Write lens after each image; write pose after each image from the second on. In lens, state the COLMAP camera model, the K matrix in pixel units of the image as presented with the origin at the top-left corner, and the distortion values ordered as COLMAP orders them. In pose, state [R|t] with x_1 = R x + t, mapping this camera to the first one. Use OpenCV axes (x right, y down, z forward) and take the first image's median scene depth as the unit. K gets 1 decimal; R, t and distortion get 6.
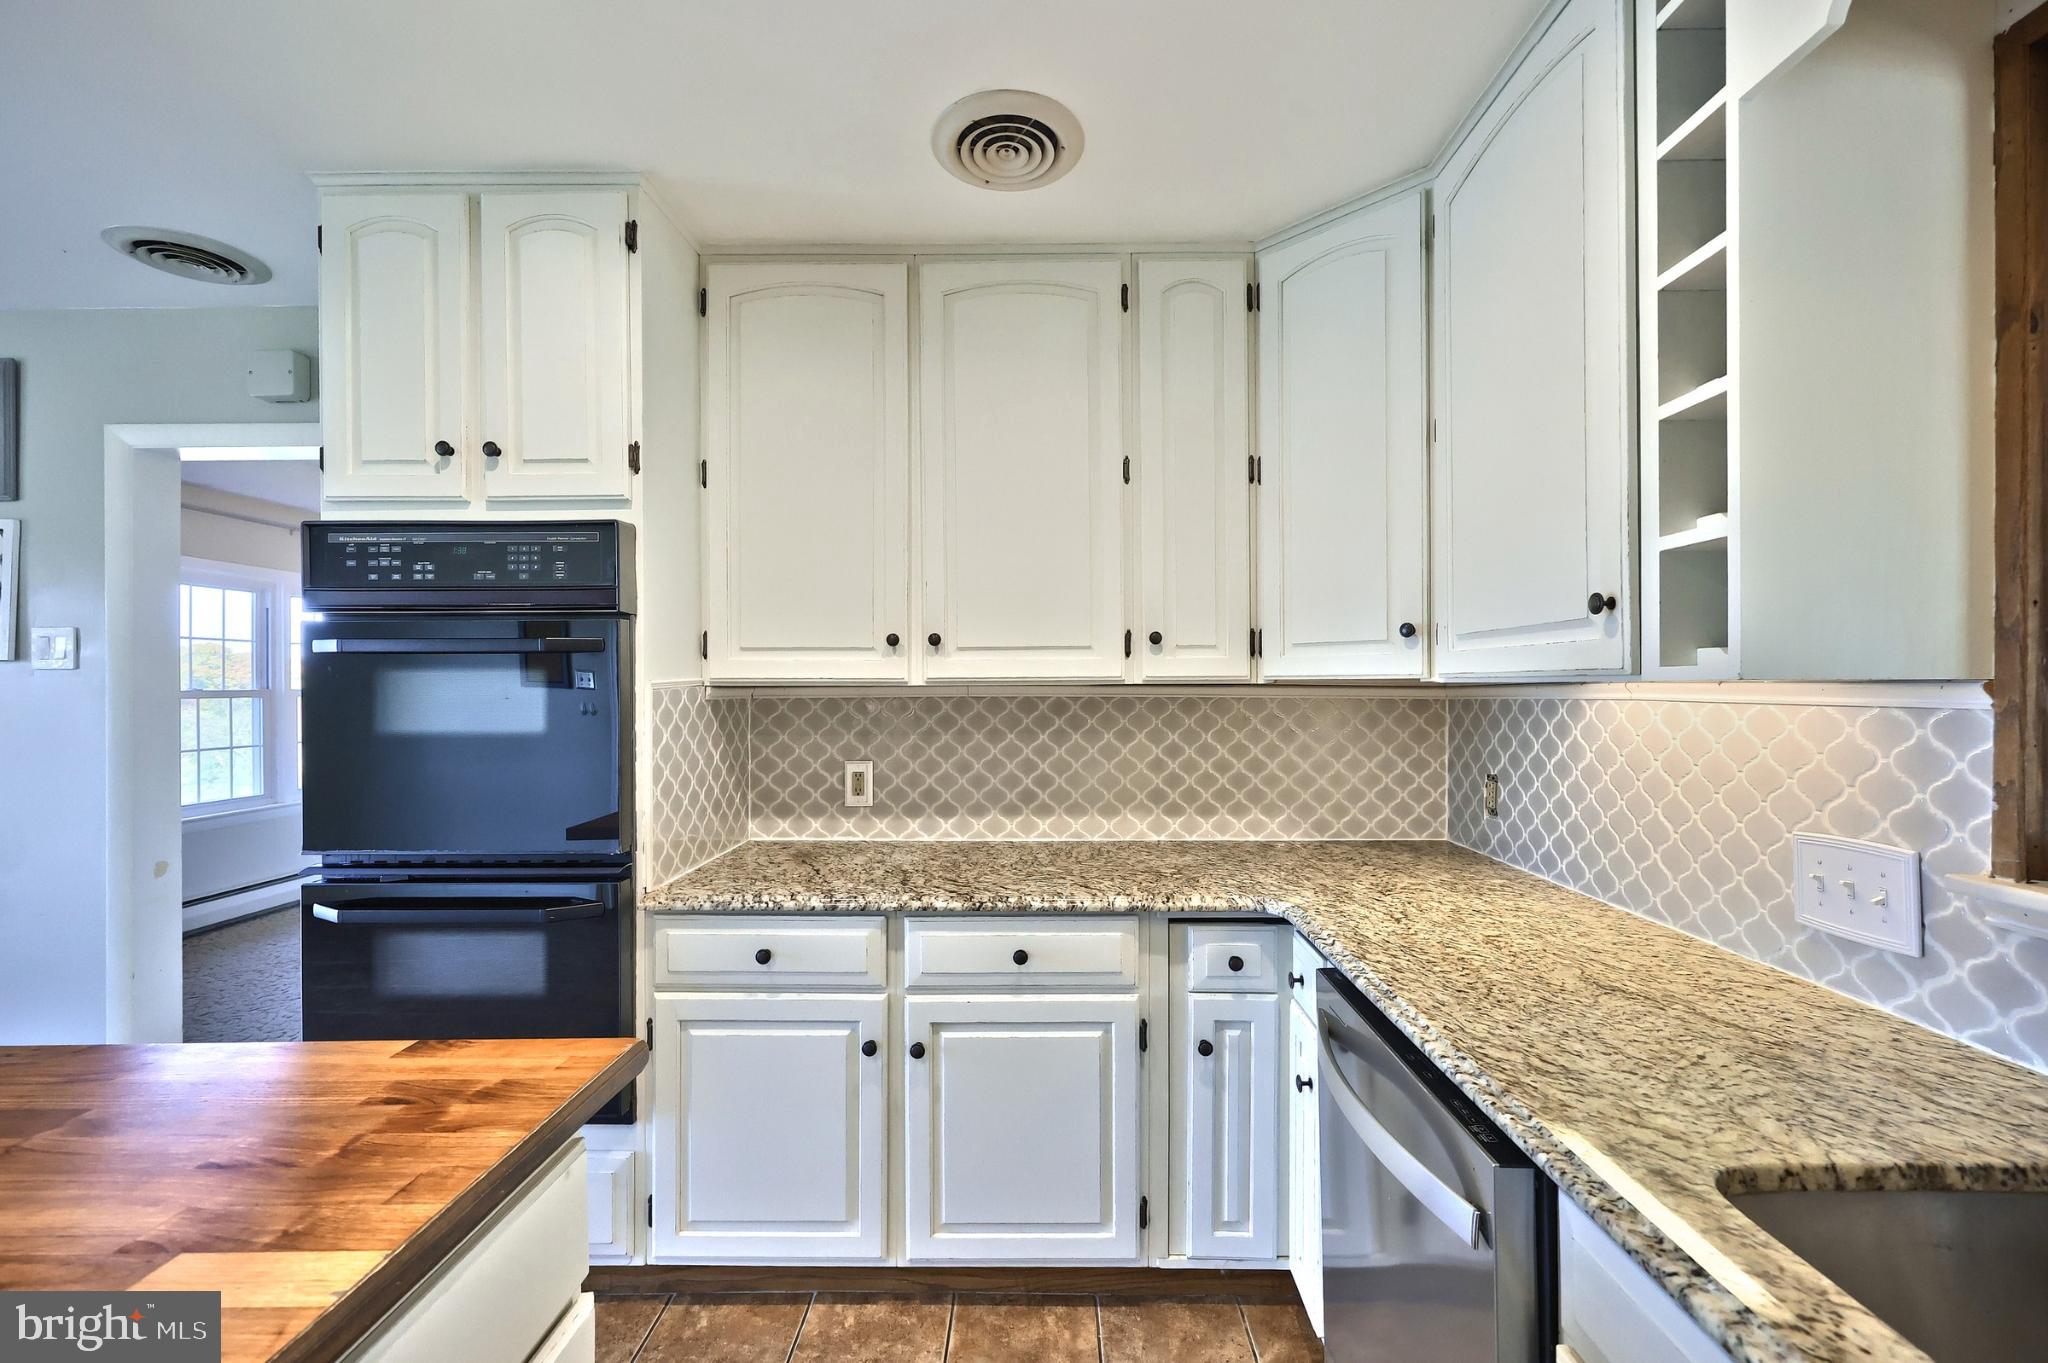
lens RADIAL K [[843.8, 0, 1050.6], [0, 843.8, 691.6], [0, 0, 1]] dist [0.000642, 0.000040]
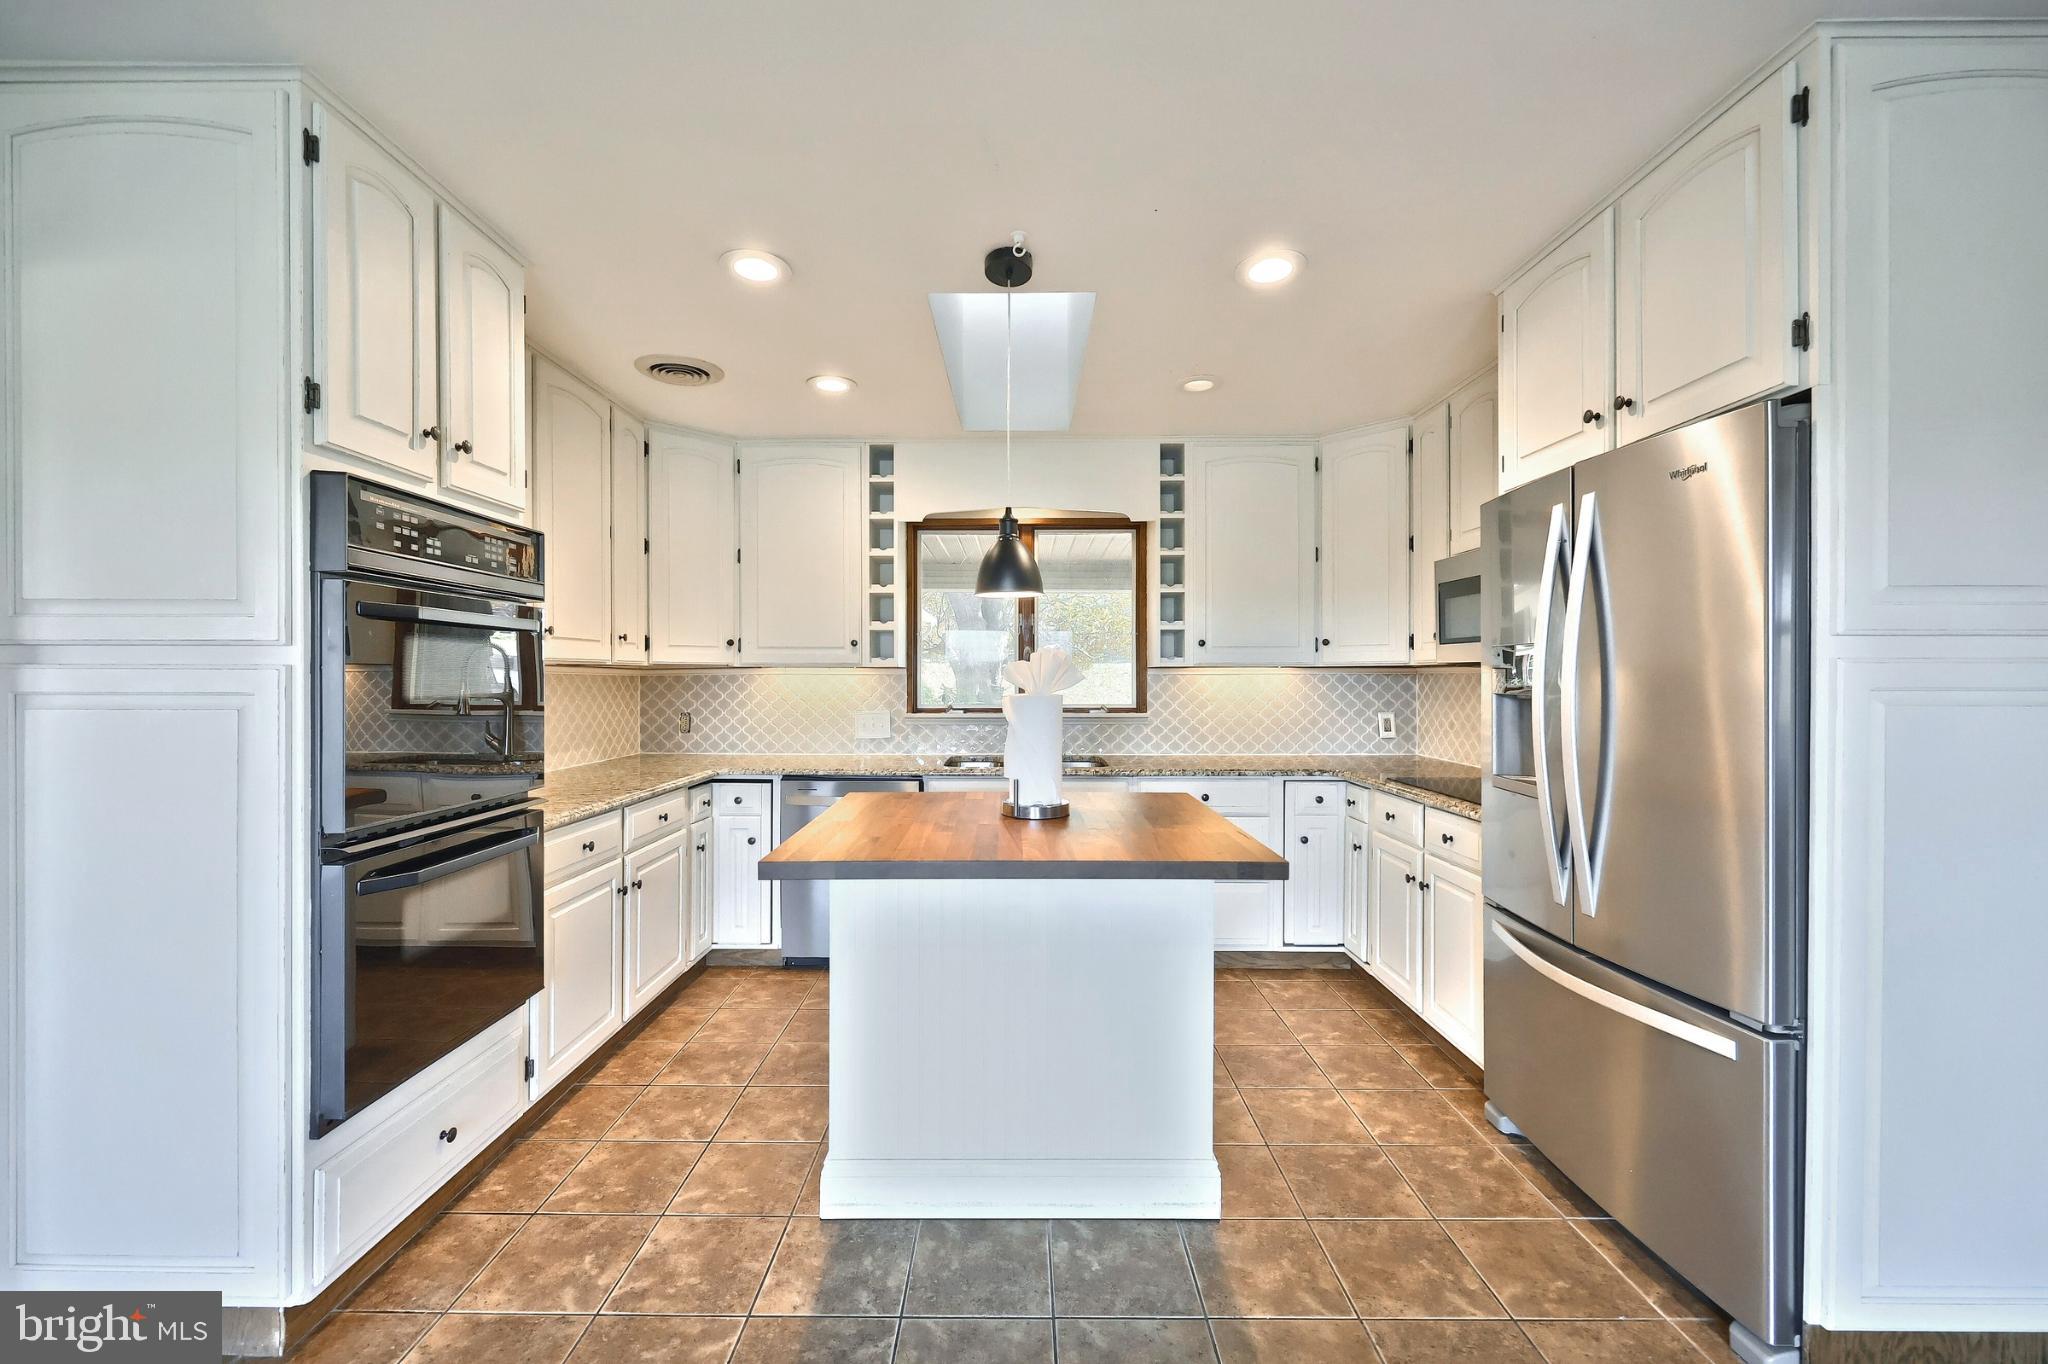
lens RADIAL K [[818.2, 0, 1009.6], [0, 818.2, 681.8], [0, 0, 1]] dist [-0.009848, 0.003503]
pose [[0.002630, -0.002087, 0.999994, -1.741744], [0.004270, 0.999989, 0.002076, 0.028904], [-0.999987, 0.004265, 0.002639, 0.266404]]
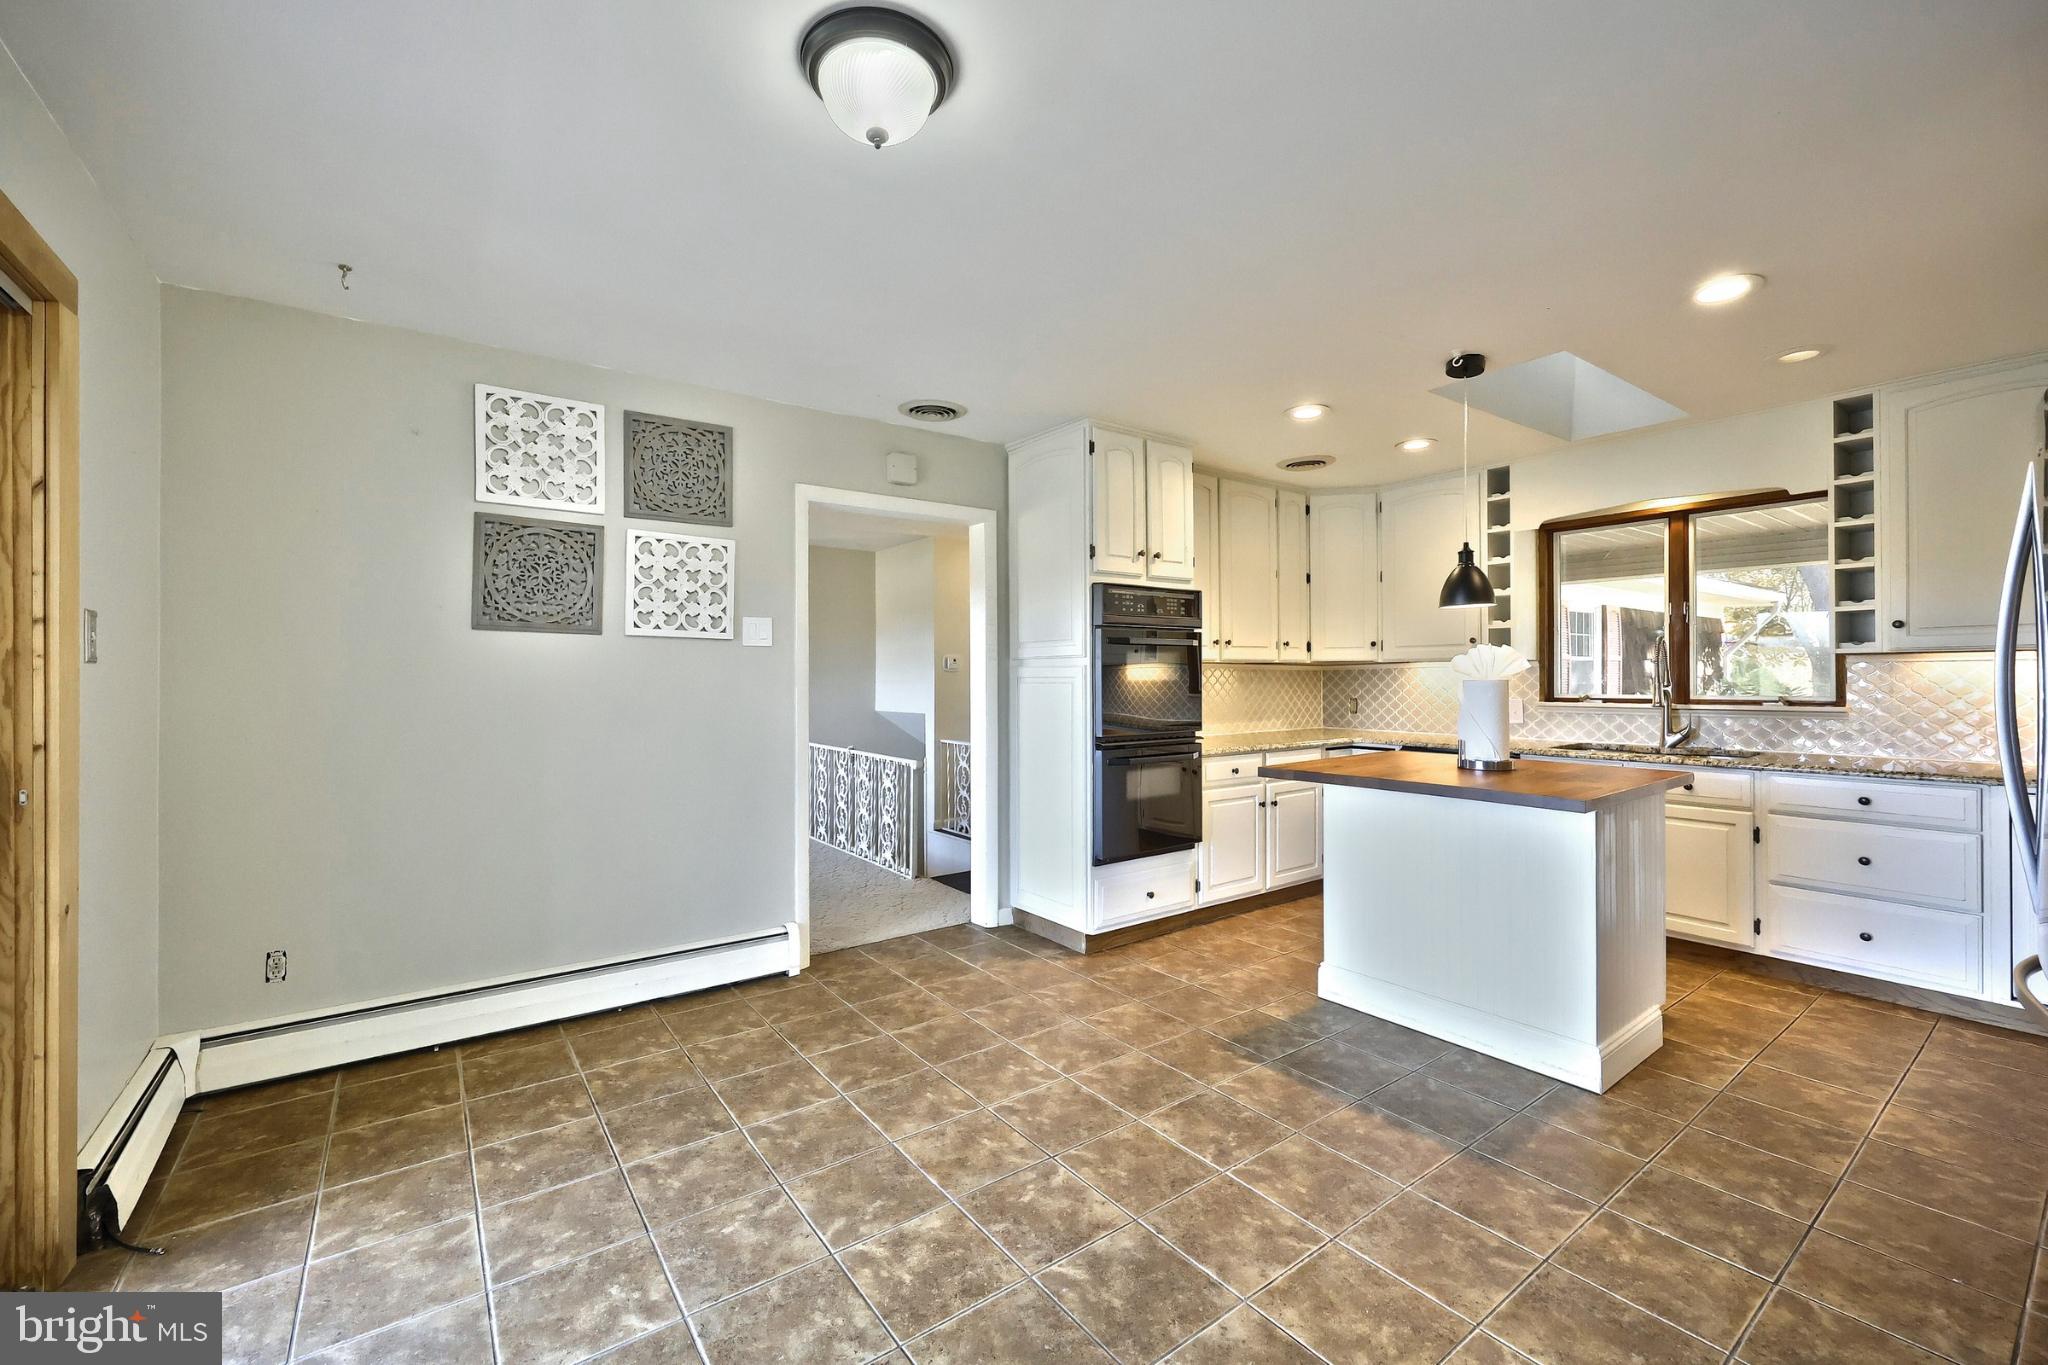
lens RADIAL K [[832.8, 0, 1023.0], [0, 832.8, 671.5], [0, 0, 1]] dist [-0.000115, 0.000026]
pose [[0.798820, 0.002750, 0.601564, -2.282649], [0.005859, 0.999907, -0.012351, 0.050608], [-0.601542, 0.013390, 0.798729, -0.562831]]
